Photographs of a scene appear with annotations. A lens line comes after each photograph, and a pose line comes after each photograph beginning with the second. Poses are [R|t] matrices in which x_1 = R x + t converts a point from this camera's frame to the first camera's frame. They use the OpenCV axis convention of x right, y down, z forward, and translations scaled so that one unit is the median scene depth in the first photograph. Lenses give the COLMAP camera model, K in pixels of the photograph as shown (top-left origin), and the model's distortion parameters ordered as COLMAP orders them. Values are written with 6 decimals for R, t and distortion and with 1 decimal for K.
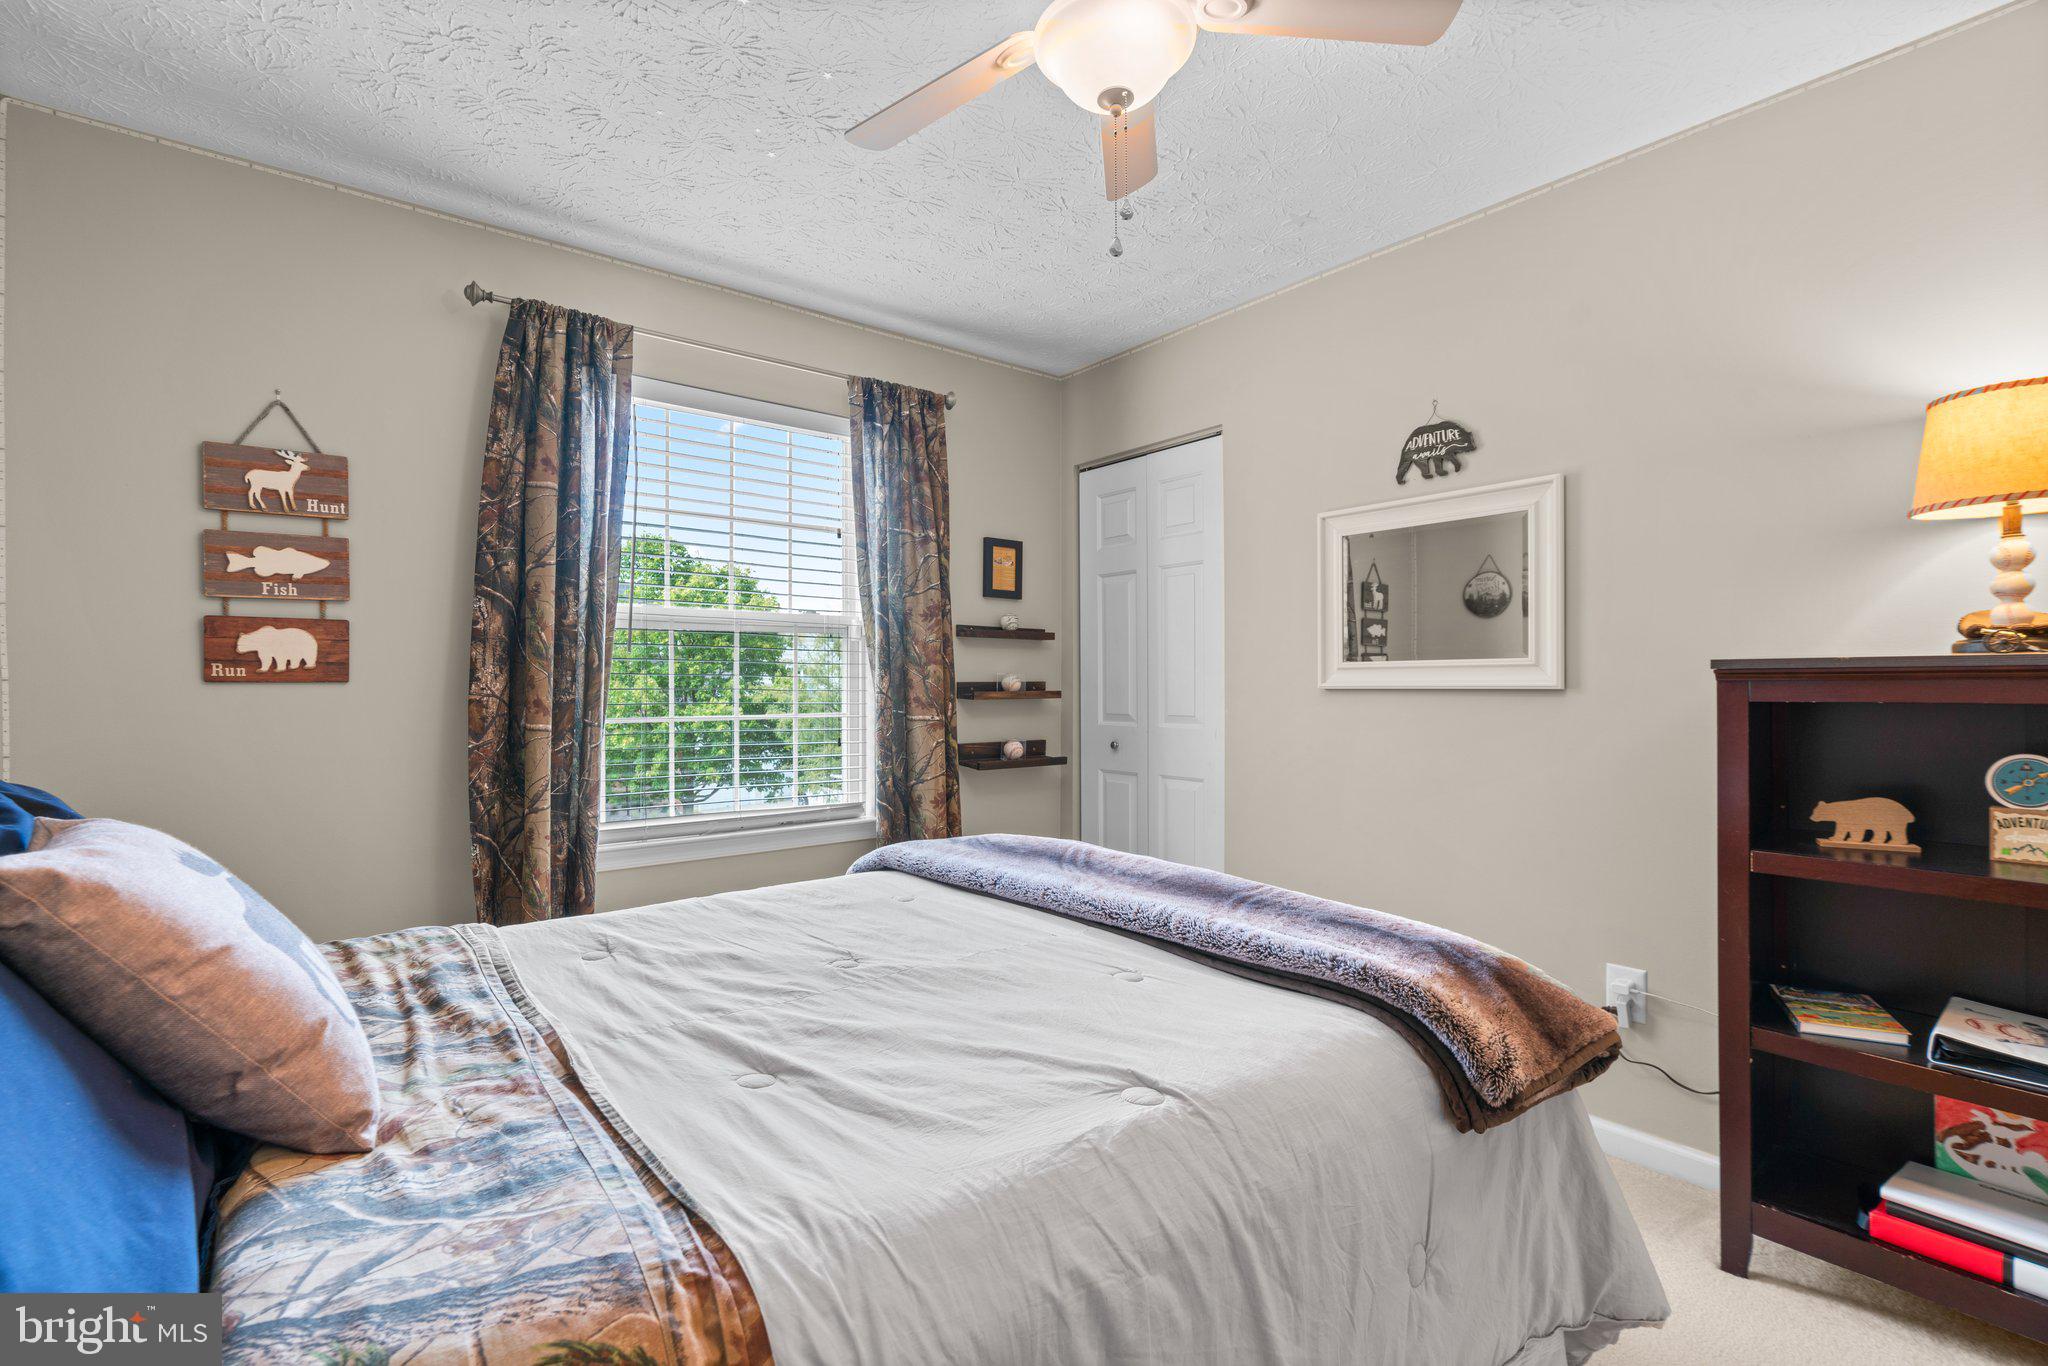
lens RADIAL K [[932.5, 0, 1011.4], [0, 932.5, 687.0], [0, 0, 1]] dist [-0.011051, 0.006033]
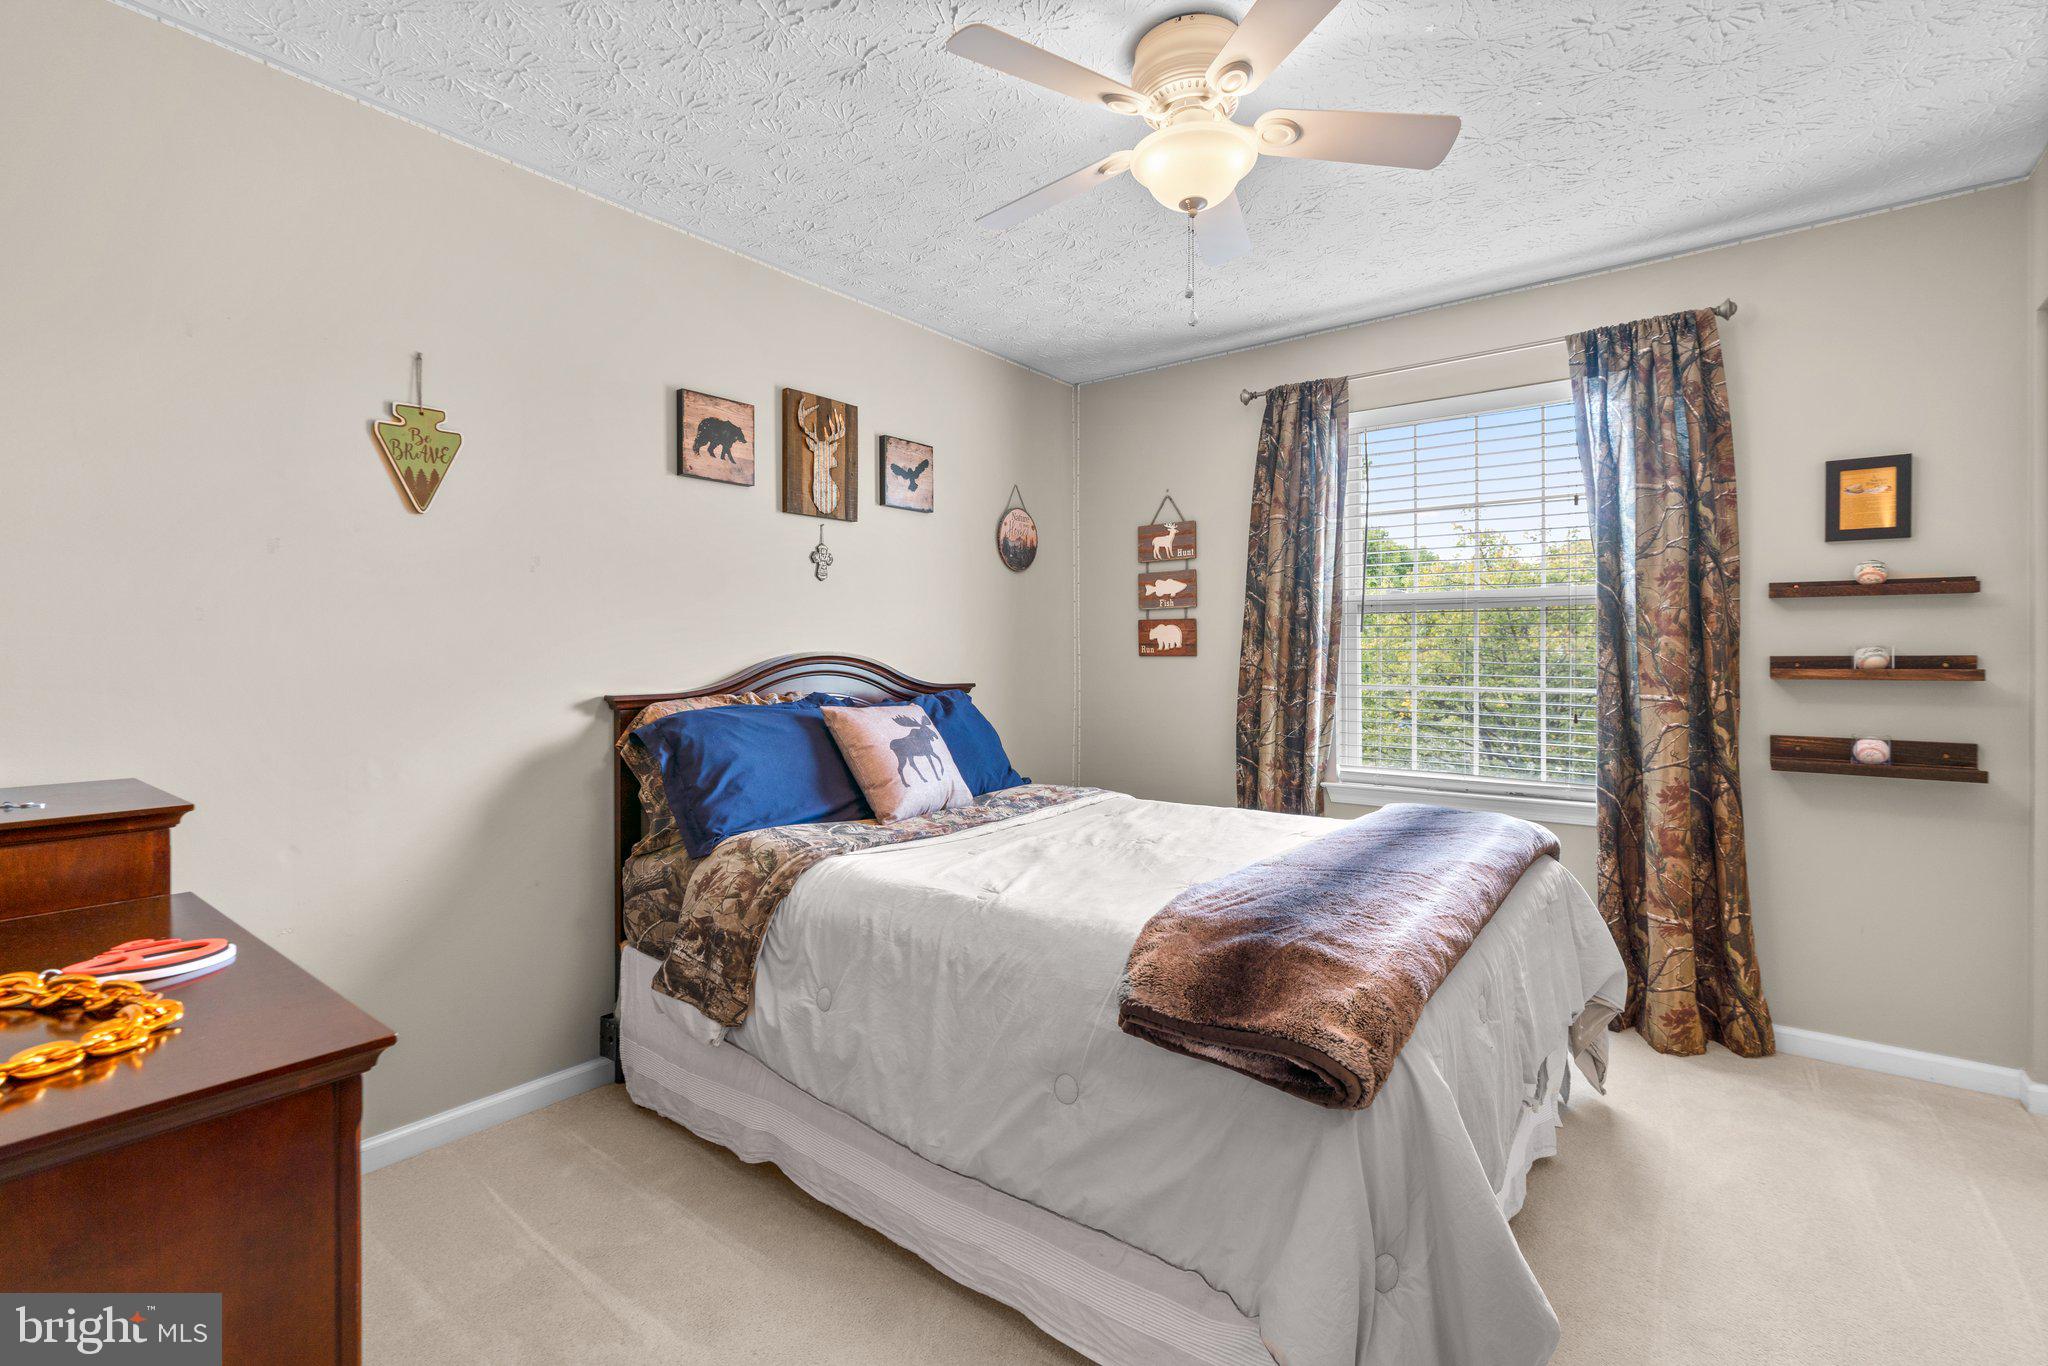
lens RADIAL K [[932.5, 0, 1009.4], [0, 932.5, 664.3], [0, 0, 1]] dist [-0.011051, 0.006033]
pose [[0.227046, 0.008862, -0.973844, 0.804163], [-0.005811, 0.999953, 0.007745, -0.001060], [0.973867, 0.003901, 0.227087, 0.287038]]
